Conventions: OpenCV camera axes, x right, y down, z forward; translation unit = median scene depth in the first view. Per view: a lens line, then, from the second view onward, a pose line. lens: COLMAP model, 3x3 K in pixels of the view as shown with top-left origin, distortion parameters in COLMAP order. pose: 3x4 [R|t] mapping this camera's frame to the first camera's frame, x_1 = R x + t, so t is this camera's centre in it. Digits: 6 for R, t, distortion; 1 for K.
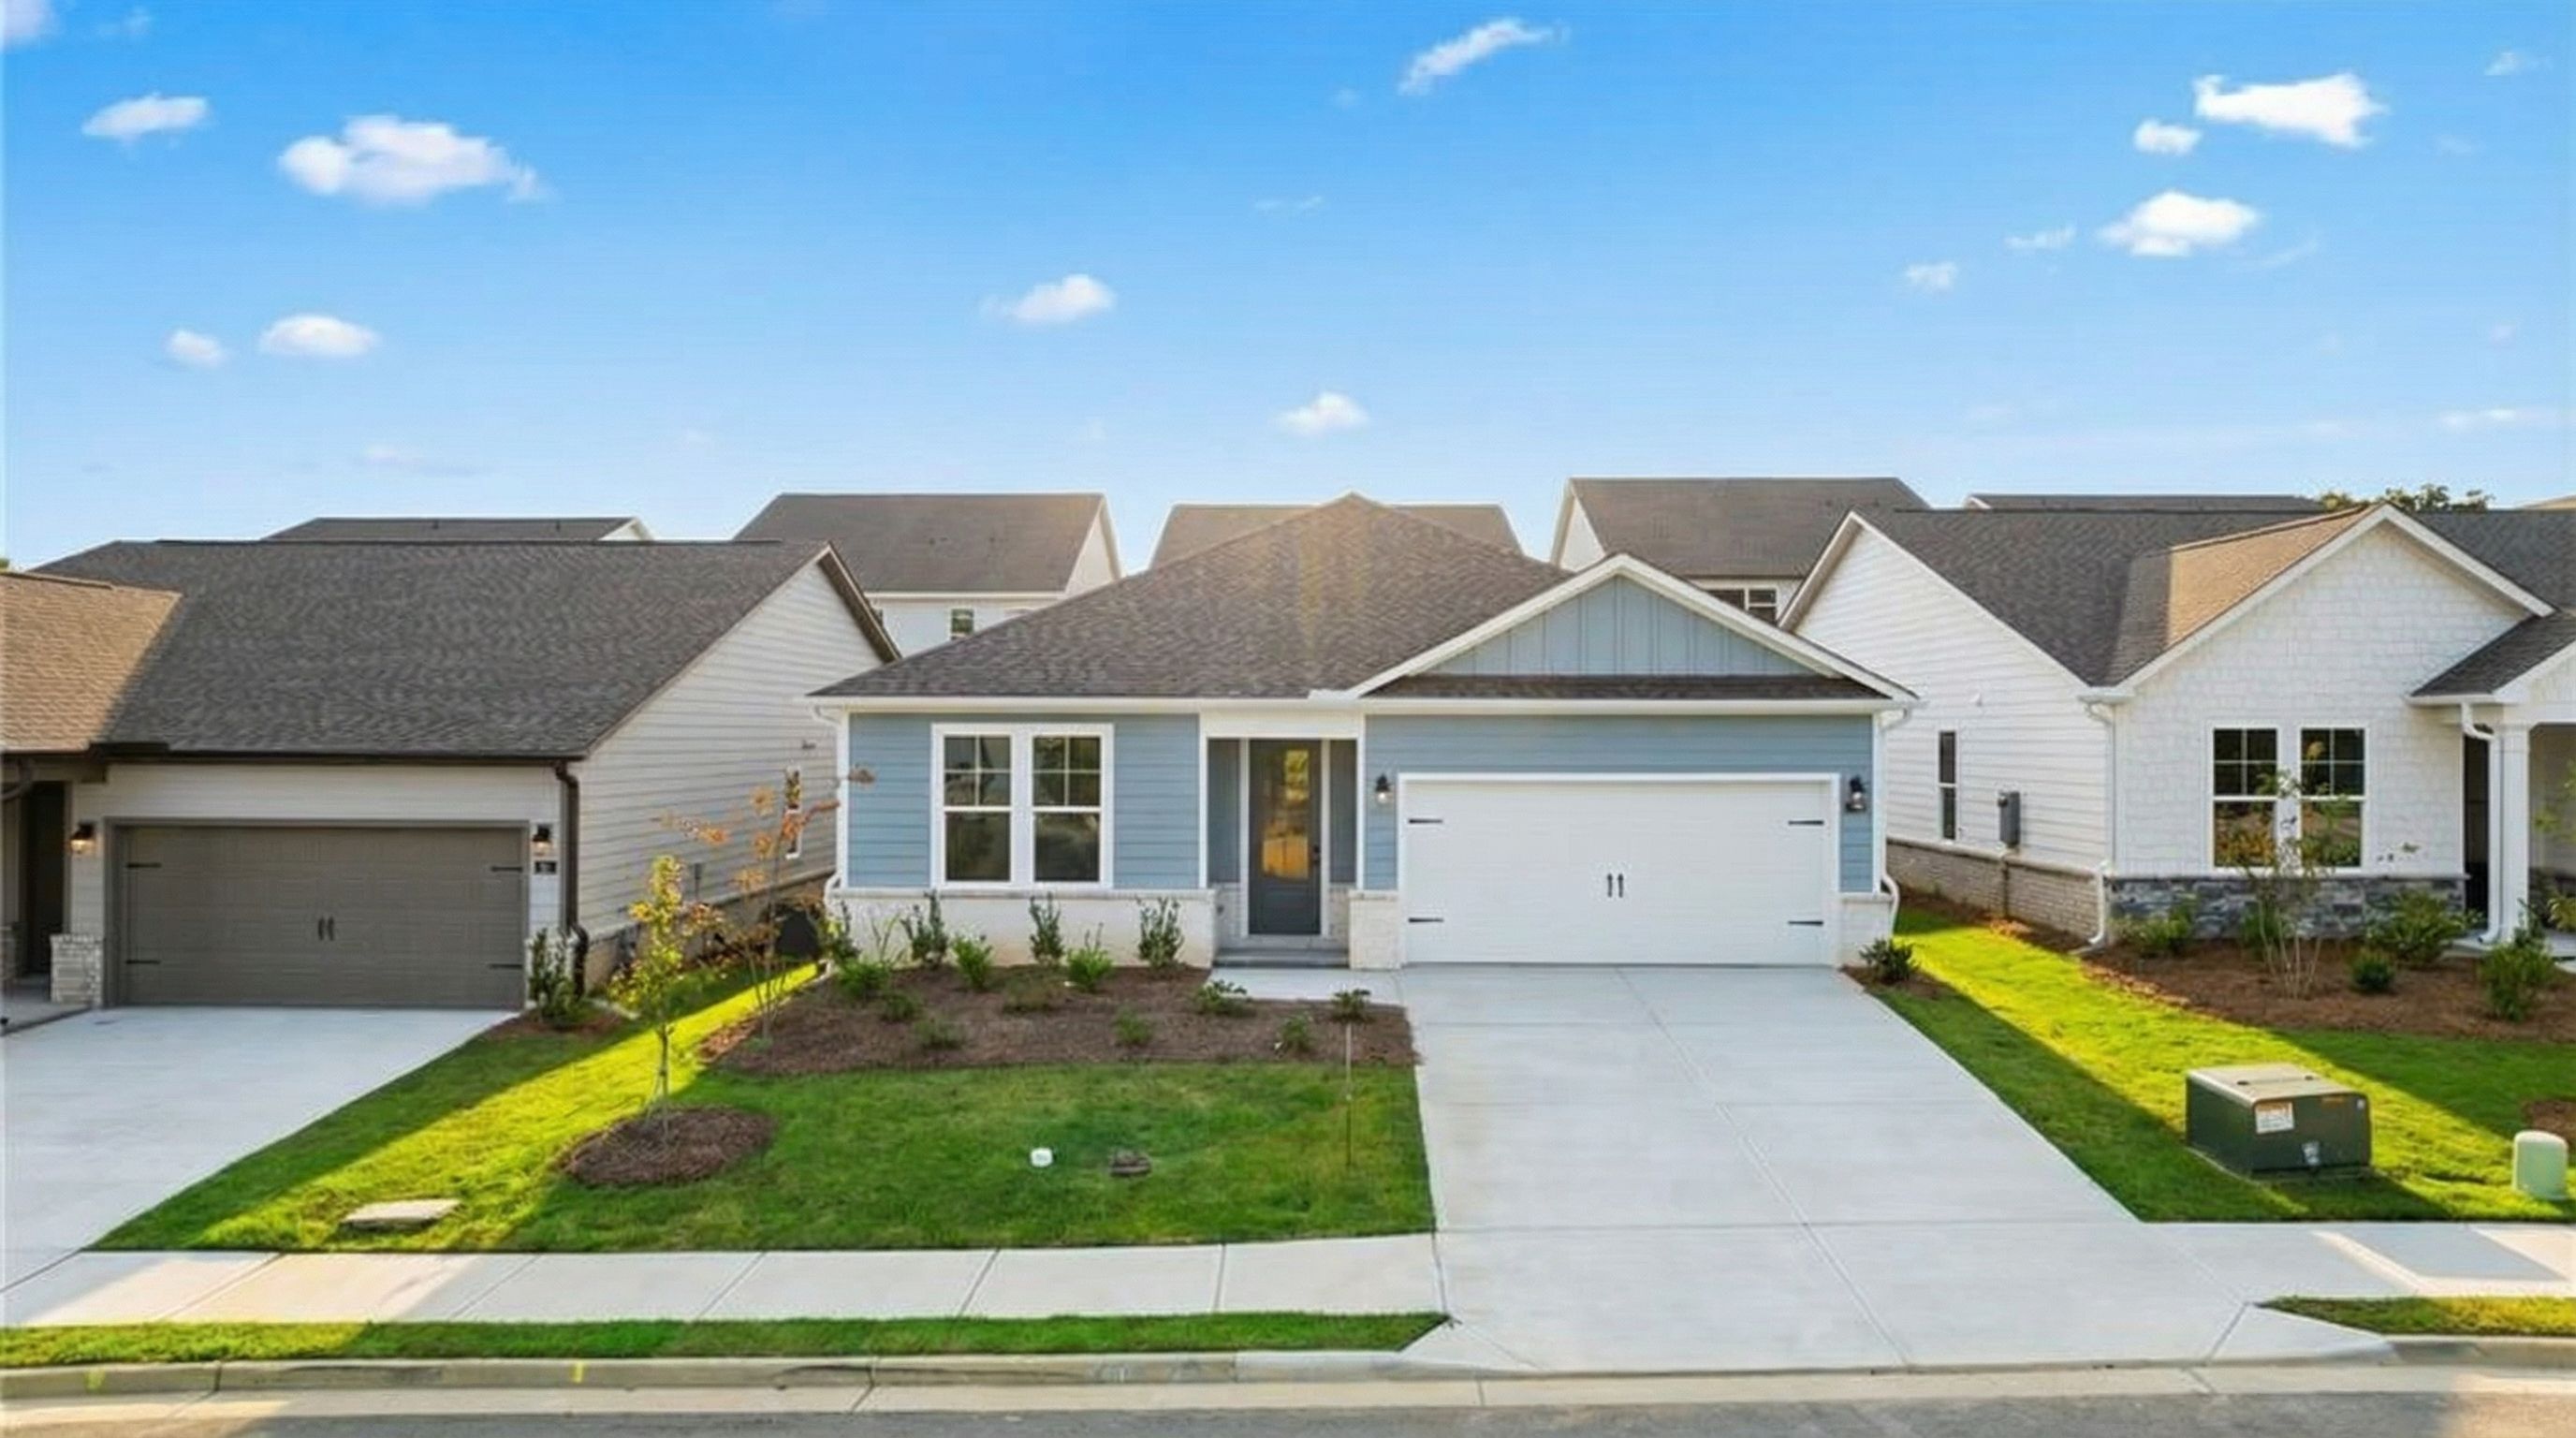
lens RADIAL K [[1754.1, 0, 1288.0], [0, 1754.1, 719.0], [0, 0, 1]] dist [0.004877, 0.000003]
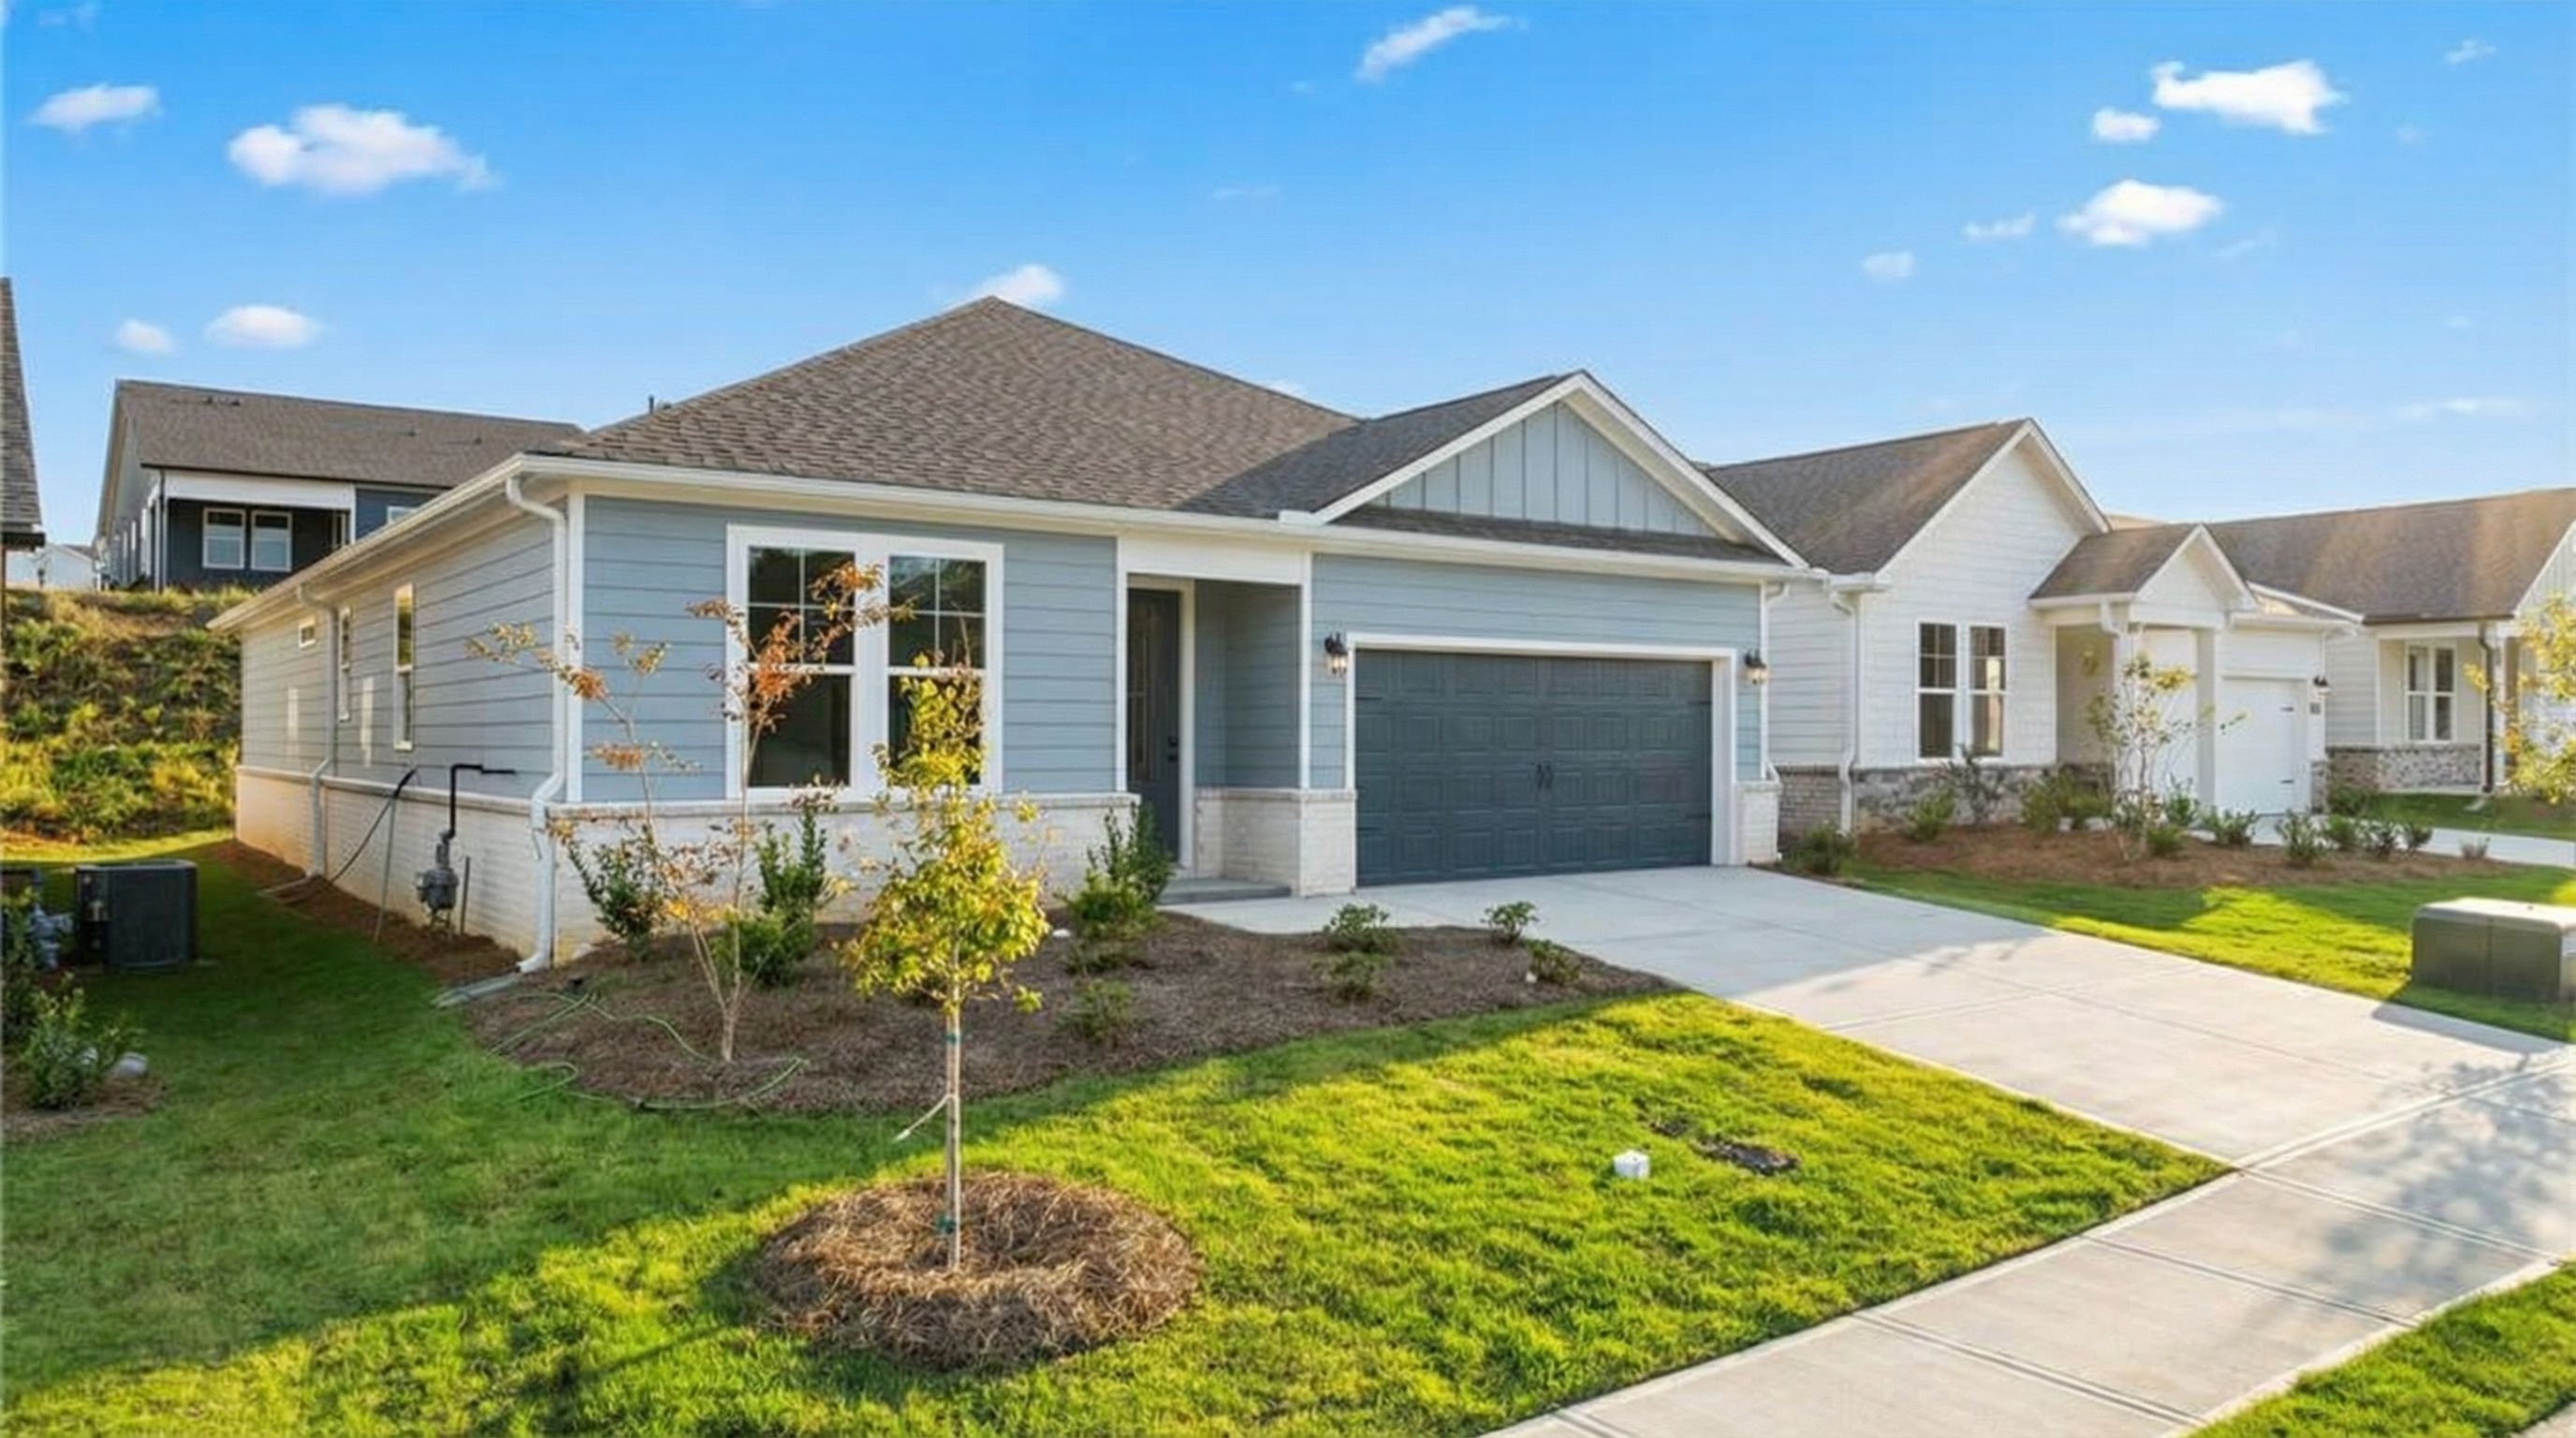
lens RADIAL K [[1754.1, 0, 1288.0], [0, 1754.1, 719.0], [0, 0, 1]] dist [0.004877, 0.000003]
pose [[0.814465, 0.005030, 0.580191, -0.394176], [-0.007879, 0.999966, 0.002391, 0.066302], [-0.580160, -0.006518, 0.814477, 0.401255]]
